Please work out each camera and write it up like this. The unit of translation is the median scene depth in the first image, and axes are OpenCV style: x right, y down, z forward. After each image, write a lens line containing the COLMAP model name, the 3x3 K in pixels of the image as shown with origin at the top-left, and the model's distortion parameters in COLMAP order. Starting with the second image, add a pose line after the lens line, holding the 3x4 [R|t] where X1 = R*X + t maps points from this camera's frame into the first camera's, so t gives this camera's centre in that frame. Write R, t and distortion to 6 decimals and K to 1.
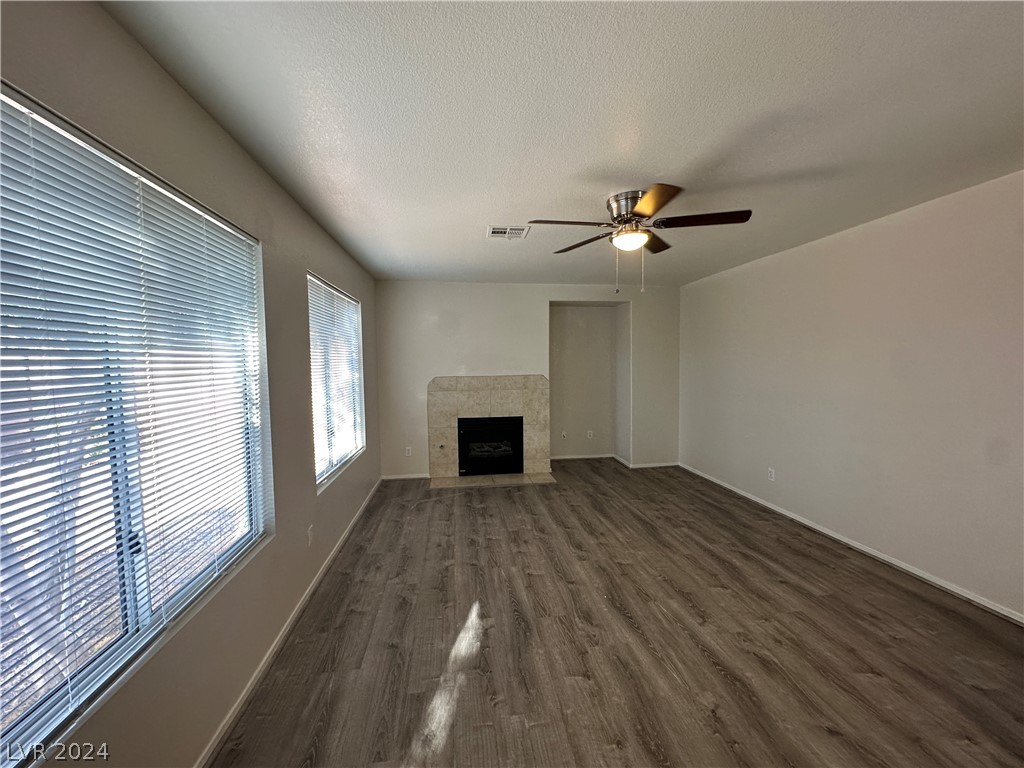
lens RADIAL K [[412.6, 0, 512.0], [0, 412.6, 384.0], [0, 0, 1]] dist [0.000761, 0.000166]
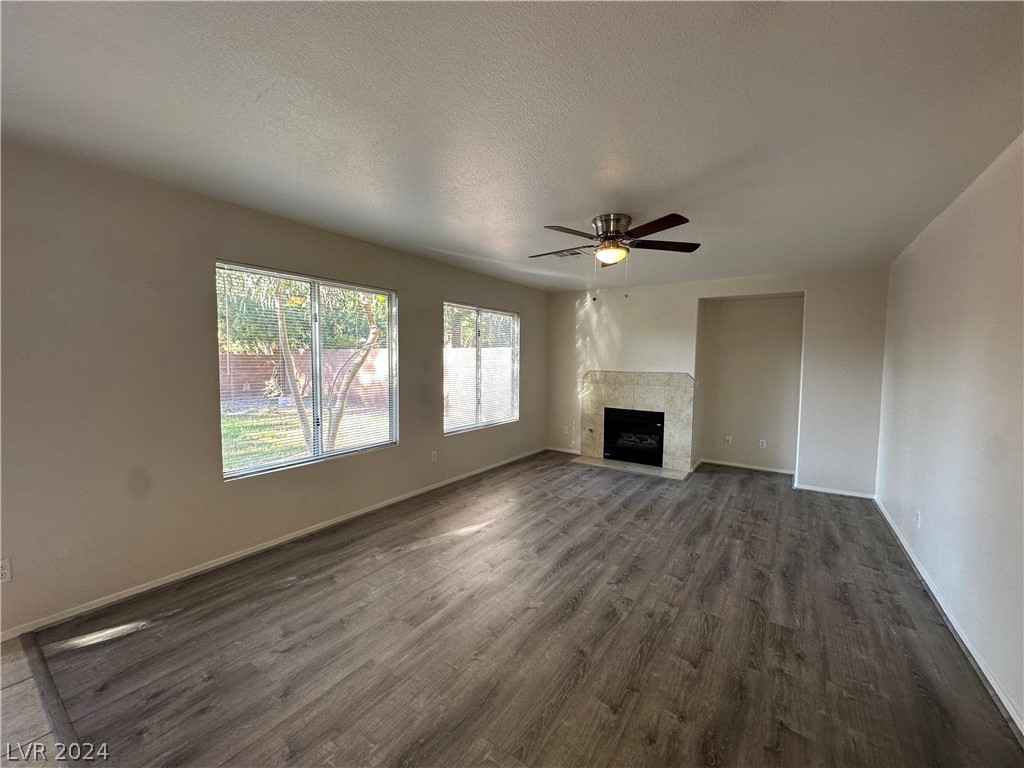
lens RADIAL K [[412.6, 0, 512.0], [0, 412.6, 384.0], [0, 0, 1]] dist [0.000761, 0.000166]
pose [[0.740984, 0.060936, -0.668752, 0.532458], [-0.059598, 0.997912, 0.024893, 0.005503], [0.668873, 0.021411, 0.743068, -0.031402]]
